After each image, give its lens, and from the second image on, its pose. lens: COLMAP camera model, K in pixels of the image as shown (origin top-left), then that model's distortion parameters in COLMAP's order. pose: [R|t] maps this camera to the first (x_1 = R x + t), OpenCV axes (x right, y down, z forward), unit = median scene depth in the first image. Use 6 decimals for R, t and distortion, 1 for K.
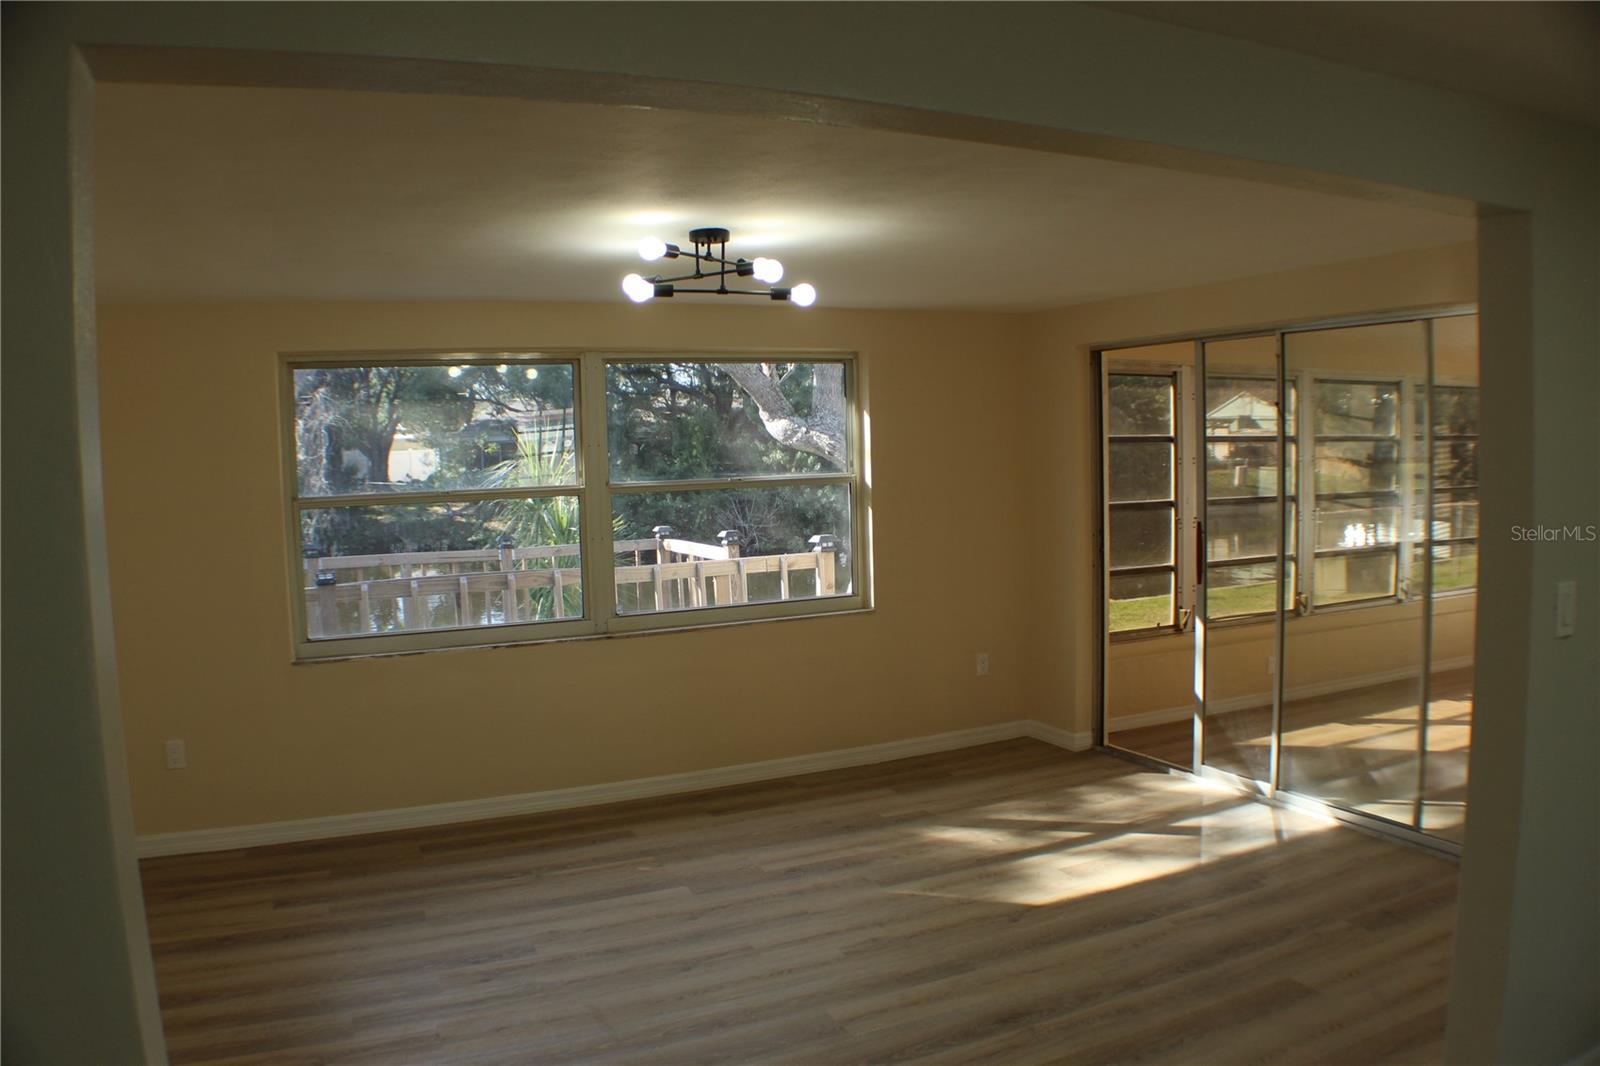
lens RADIAL K [[1177.7, 0, 800.0], [0, 1177.7, 533.0], [0, 0, 1]] dist [-0.248114, 0.124254]
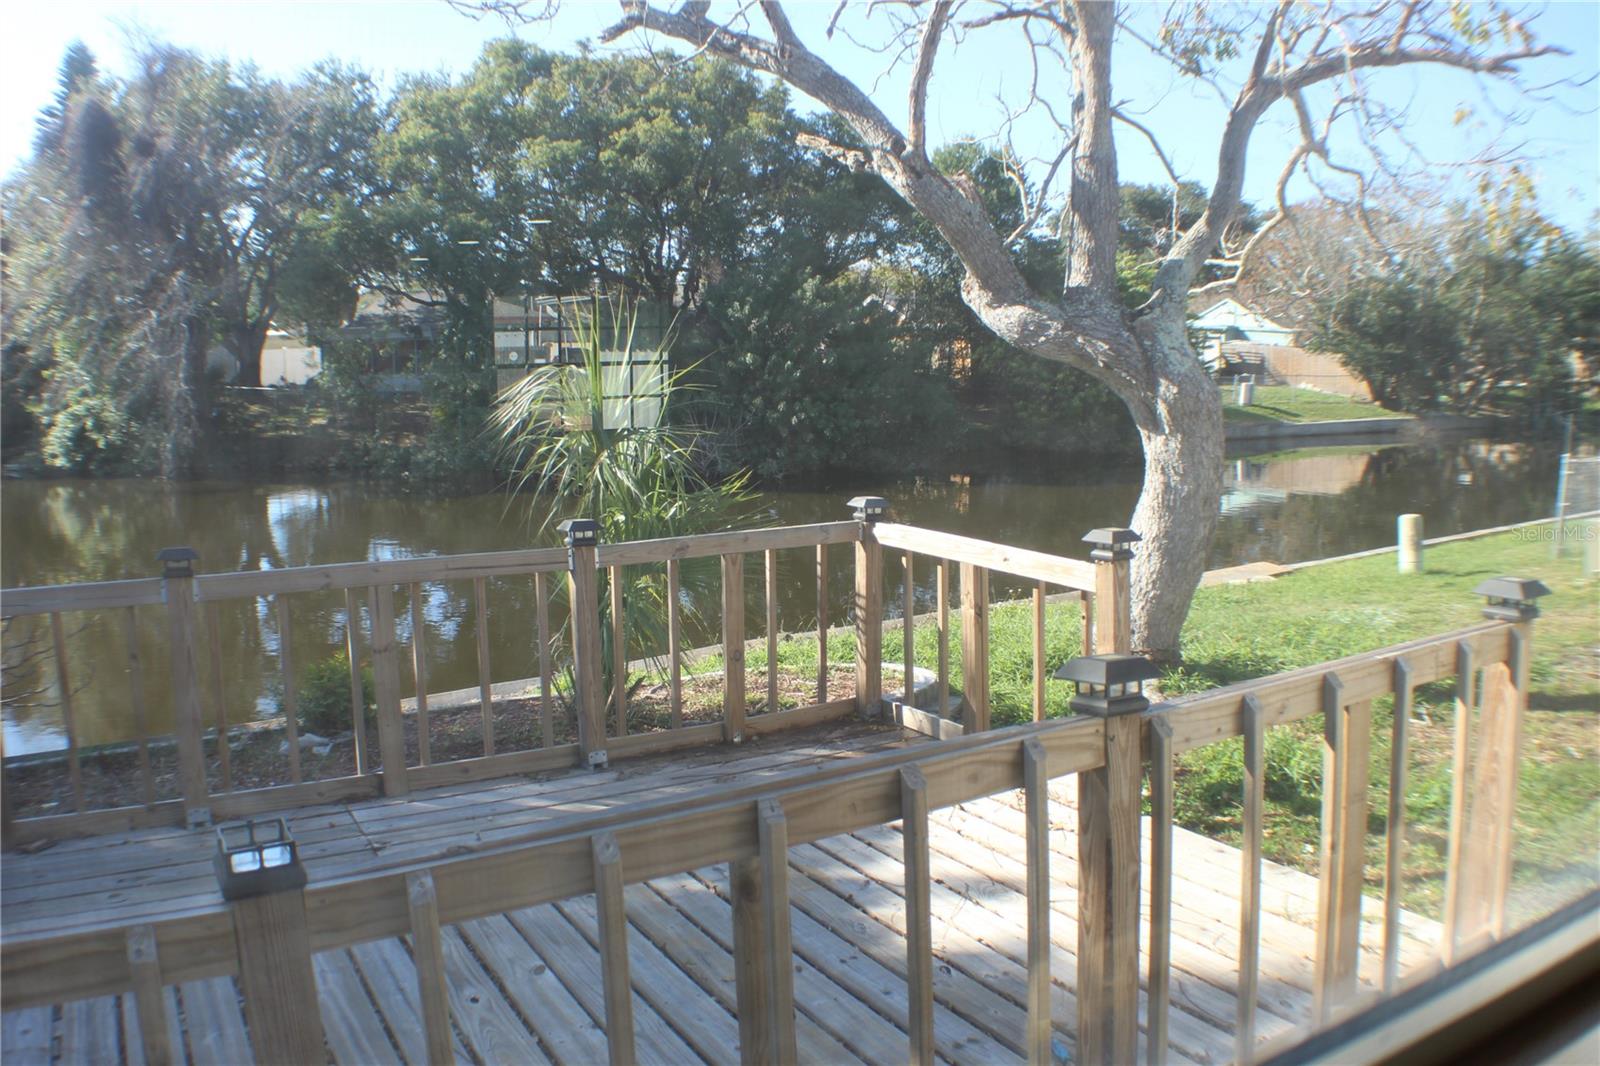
lens RADIAL K [[1244.3, 0, 800.0], [0, 1244.3, 533.0], [0, 0, 1]] dist [-0.247130, 0.135740]
pose [[0.996194, 0.006420, 0.086925, -0.346385], [-0.012825, 0.997226, 0.073323, -0.053659], [-0.086213, -0.074159, 0.993513, 0.792285]]
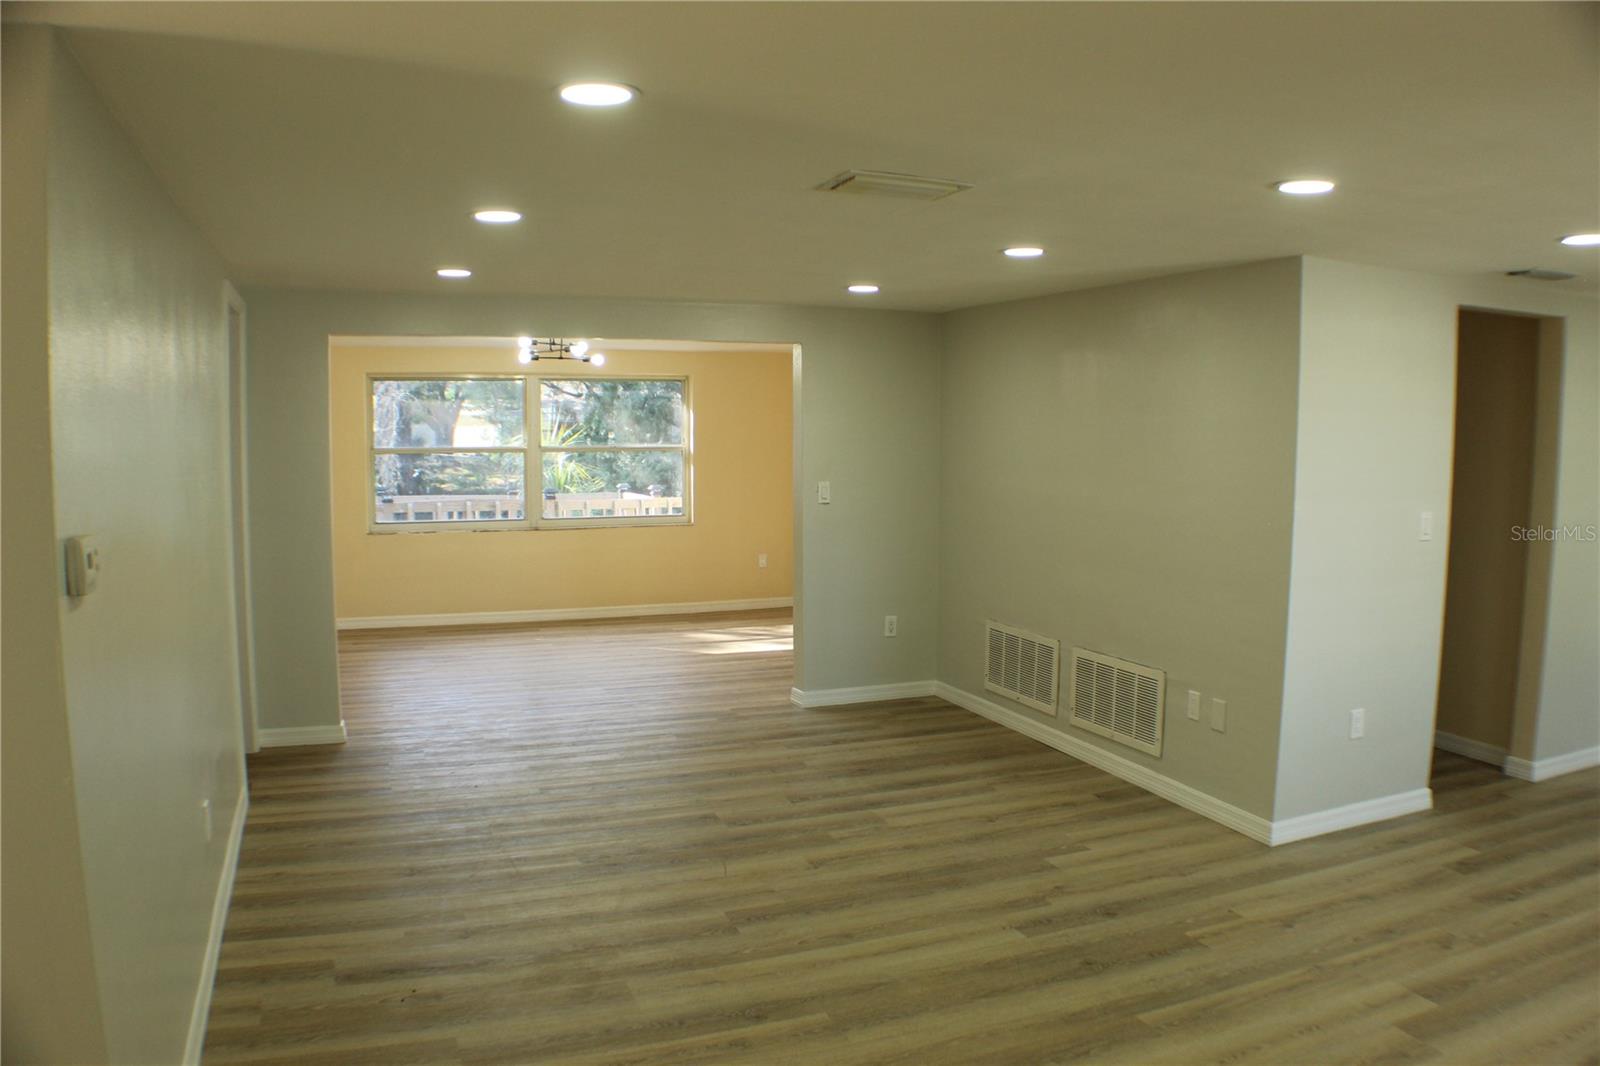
lens RADIAL K [[1177.7, 0, 800.0], [0, 1177.7, 533.0], [0, 0, 1]] dist [-0.248114, 0.124254]
pose [[0.997754, 0.035542, -0.056779, 0.319851], [-0.034914, 0.999318, 0.012020, 0.052231], [0.057168, -0.010011, 0.998314, -0.728809]]
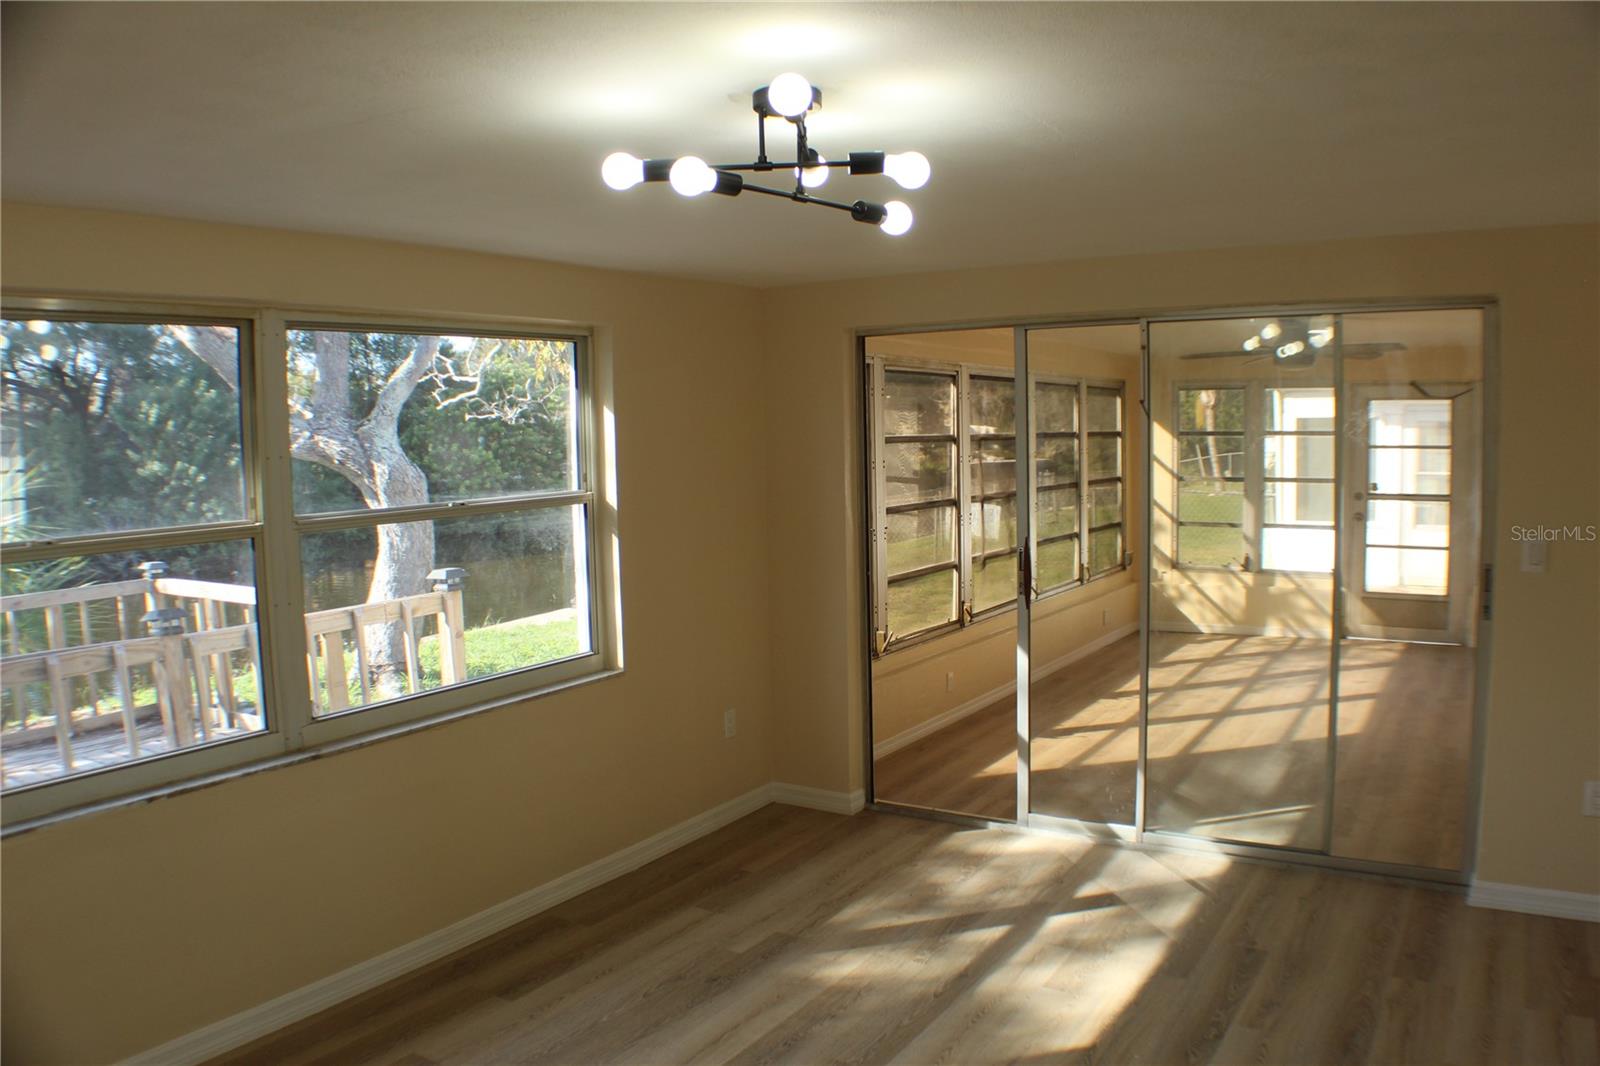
lens RADIAL K [[1177.7, 0, 800.0], [0, 1177.7, 533.0], [0, 0, 1]] dist [-0.248114, 0.124254]
pose [[0.852218, -0.041637, 0.521527, -0.227133], [0.042121, 0.999053, 0.010933, -0.026327], [-0.521488, 0.012650, 0.853165, 0.301114]]
